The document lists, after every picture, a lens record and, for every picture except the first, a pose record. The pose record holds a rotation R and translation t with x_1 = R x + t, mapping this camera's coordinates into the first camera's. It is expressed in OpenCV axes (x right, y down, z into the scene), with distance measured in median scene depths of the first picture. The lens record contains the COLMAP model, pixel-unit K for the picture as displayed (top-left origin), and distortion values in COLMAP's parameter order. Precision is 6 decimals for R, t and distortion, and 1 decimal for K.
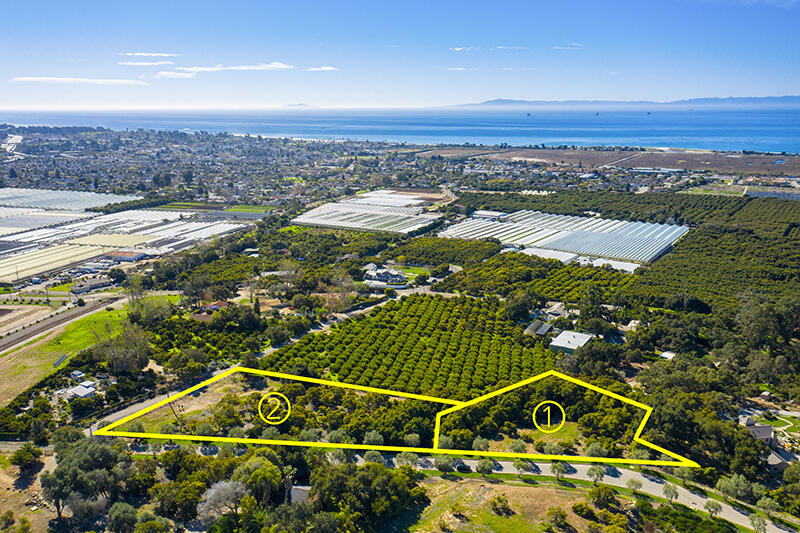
lens RADIAL K [[623.5, 0, 400.0], [0, 623.5, 266.5], [0, 0, 1]] dist [-0.030629, 0.009762]
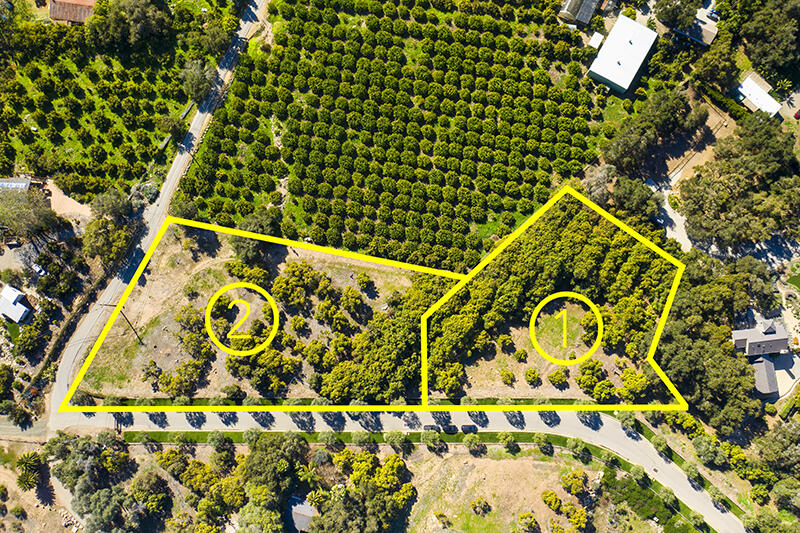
lens RADIAL K [[623.5, 0, 400.0], [0, 623.5, 266.5], [0, 0, 1]] dist [-0.030629, 0.009762]
pose [[0.998904, -0.042470, -0.019695, 0.051082], [0.033232, 0.346959, 0.937291, -0.725638], [-0.032973, -0.936918, 0.347990, 0.884465]]
